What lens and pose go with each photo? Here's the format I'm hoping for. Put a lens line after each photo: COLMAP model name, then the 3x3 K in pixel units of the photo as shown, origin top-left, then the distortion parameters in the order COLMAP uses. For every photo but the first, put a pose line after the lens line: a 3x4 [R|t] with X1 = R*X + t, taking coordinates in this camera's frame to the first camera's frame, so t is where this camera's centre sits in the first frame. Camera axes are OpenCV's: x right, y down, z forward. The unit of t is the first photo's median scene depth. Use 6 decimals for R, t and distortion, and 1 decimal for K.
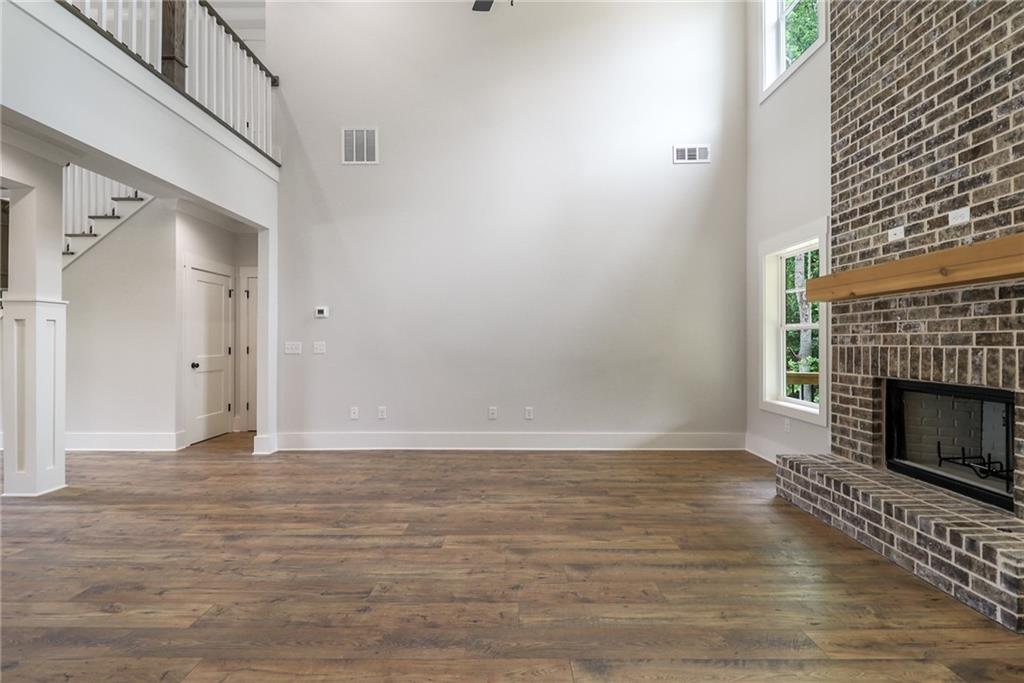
lens RADIAL K [[473.2, 0, 509.0], [0, 473.2, 341.9], [0, 0, 1]] dist [0.021948, -0.014517]
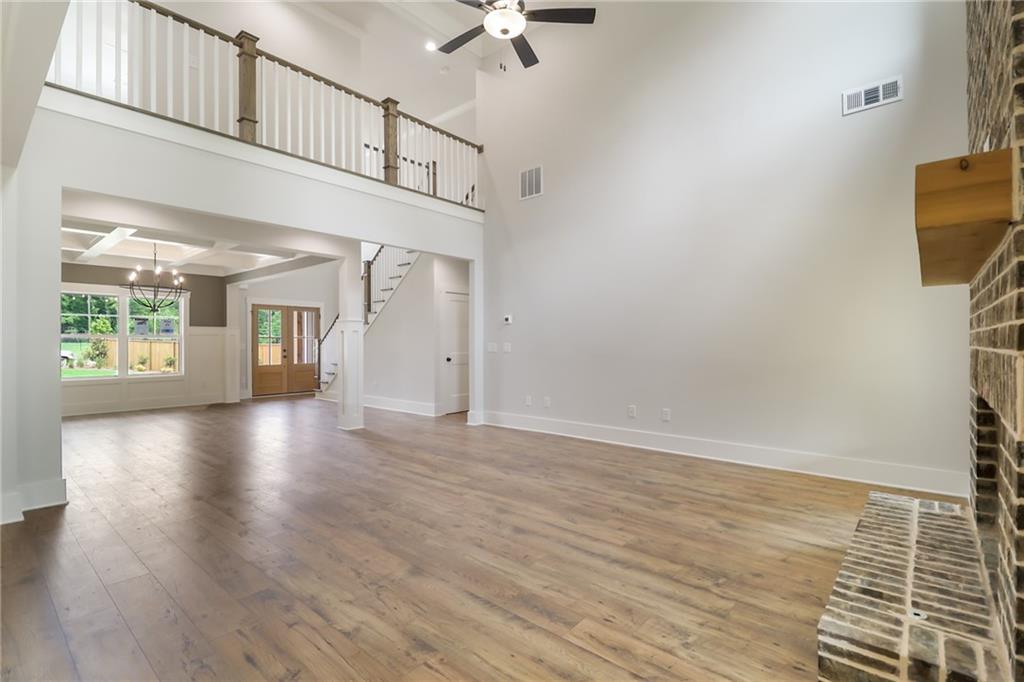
lens RADIAL K [[473.2, 0, 509.0], [0, 473.2, 341.4], [0, 0, 1]] dist [0.021948, -0.014517]
pose [[0.757810, -0.004807, -0.652458, 0.779772], [0.005019, 0.999986, -0.001539, -0.003260], [0.652456, -0.002108, 0.757823, 0.064523]]
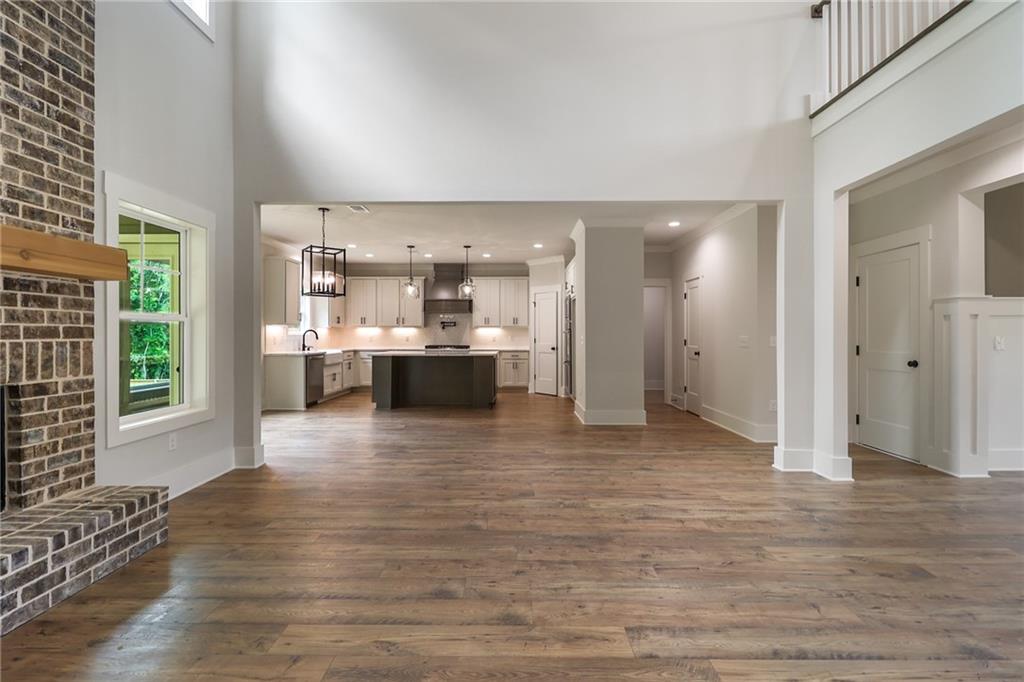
lens RADIAL K [[478.8, 0, 510.2], [0, 478.8, 336.9], [0, 0, 1]] dist [0.001081, -0.005292]
pose [[-0.999981, -0.001010, 0.006016, 0.021128], [-0.000980, 0.999987, 0.004926, -0.001820], [-0.006021, 0.004920, -0.999970, 1.586813]]
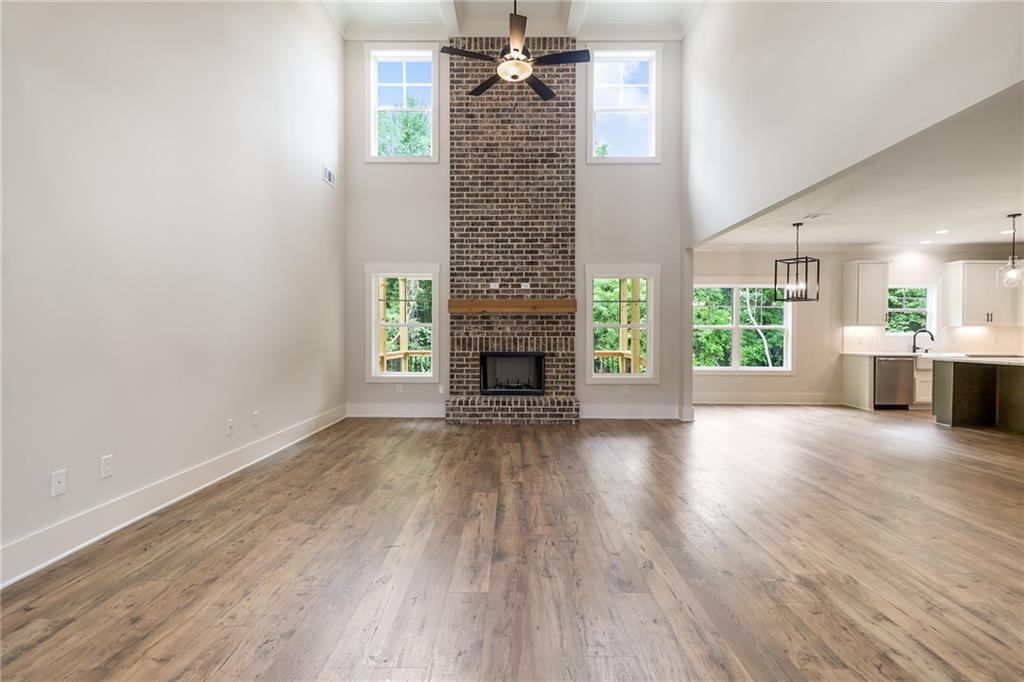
lens RADIAL K [[473.2, 0, 509.0], [0, 473.2, 341.4], [0, 0, 1]] dist [0.021948, -0.014517]
pose [[0.007020, -0.014404, 0.999872, -1.419387], [-0.001807, 0.999894, 0.014417, -0.001263], [-0.999974, -0.001908, 0.006993, 0.954216]]
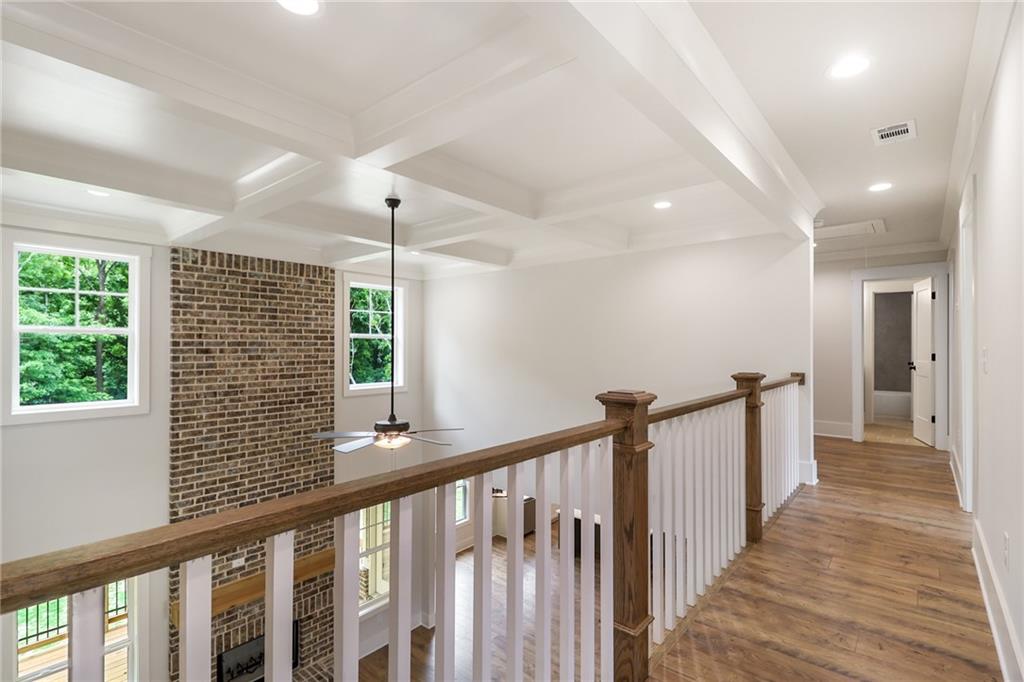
lens RADIAL K [[473.2, 0, 509.0], [0, 473.2, 341.4], [0, 0, 1]] dist [0.021948, -0.014517]
pose [[-0.755533, -0.000233, 0.655110, -1.107740], [-0.000918, 0.999999, -0.000704, -1.069270], [-0.655110, -0.001133, -0.755533, 1.731903]]
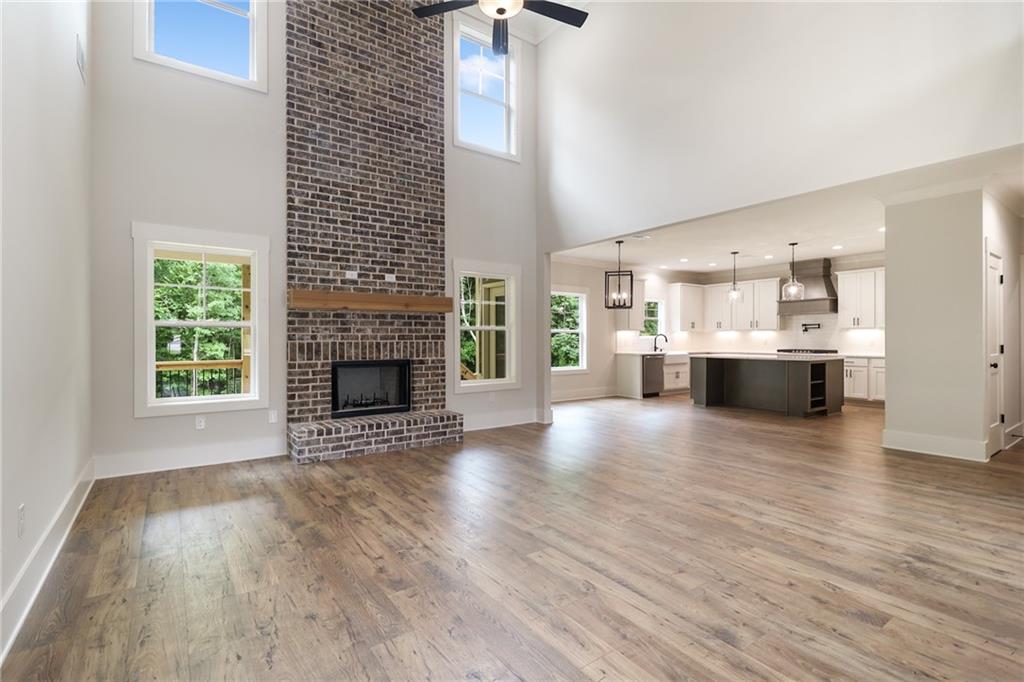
lens RADIAL K [[473.2, 0, 509.0], [0, 473.2, 341.4], [0, 0, 1]] dist [0.021948, -0.014517]
pose [[-0.582246, -0.004087, 0.813002, -0.913155], [0.001524, 0.999980, 0.006119, 0.000451], [-0.813011, 0.004802, -0.582228, 1.586207]]
